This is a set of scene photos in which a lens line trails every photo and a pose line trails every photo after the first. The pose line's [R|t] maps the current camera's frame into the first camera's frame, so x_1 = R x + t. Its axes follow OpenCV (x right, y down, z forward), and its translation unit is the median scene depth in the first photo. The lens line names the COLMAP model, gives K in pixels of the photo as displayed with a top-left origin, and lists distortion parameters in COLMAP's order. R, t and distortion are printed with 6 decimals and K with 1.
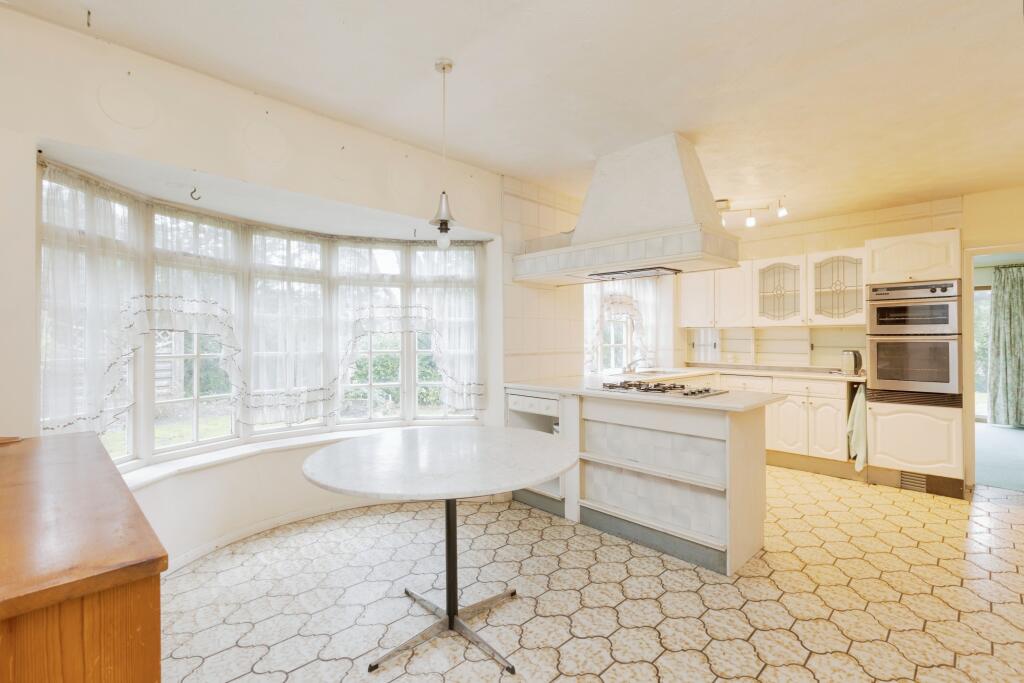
lens RADIAL K [[468.2, 0, 512.2], [0, 468.2, 337.2], [0, 0, 1]] dist [0.002677, 0.000796]
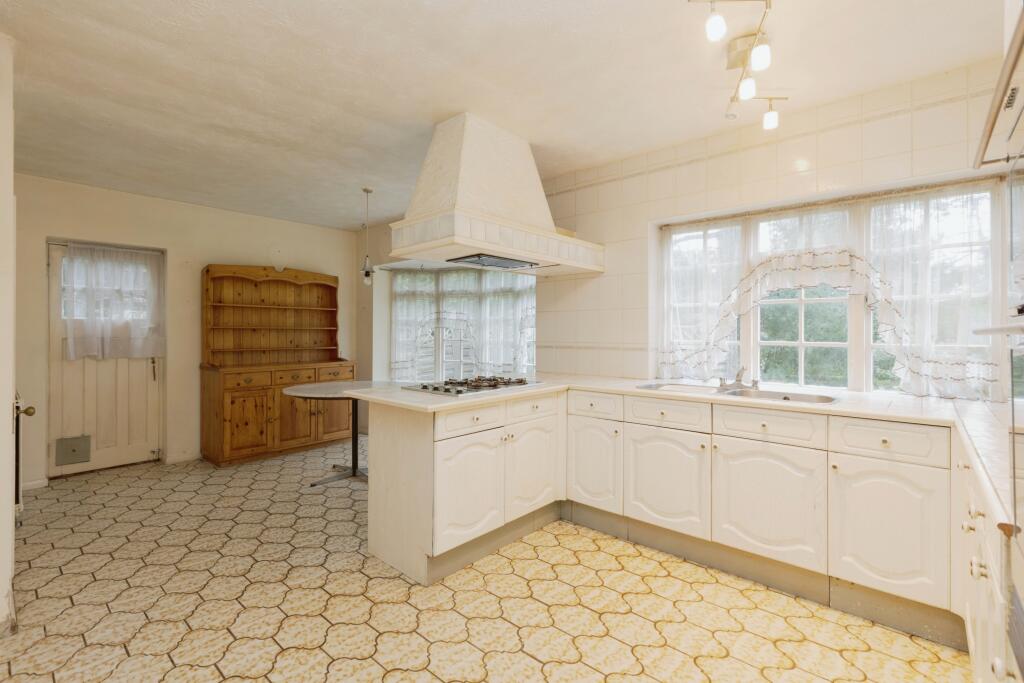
lens RADIAL K [[468.2, 0, 519.0], [0, 468.2, 335.8], [0, 0, 1]] dist [0.002677, 0.000796]
pose [[0.067796, 0.011291, -0.997635, 1.887027], [0.006693, 0.999908, 0.011771, 0.000369], [0.997677, -0.007476, 0.067714, 1.543179]]
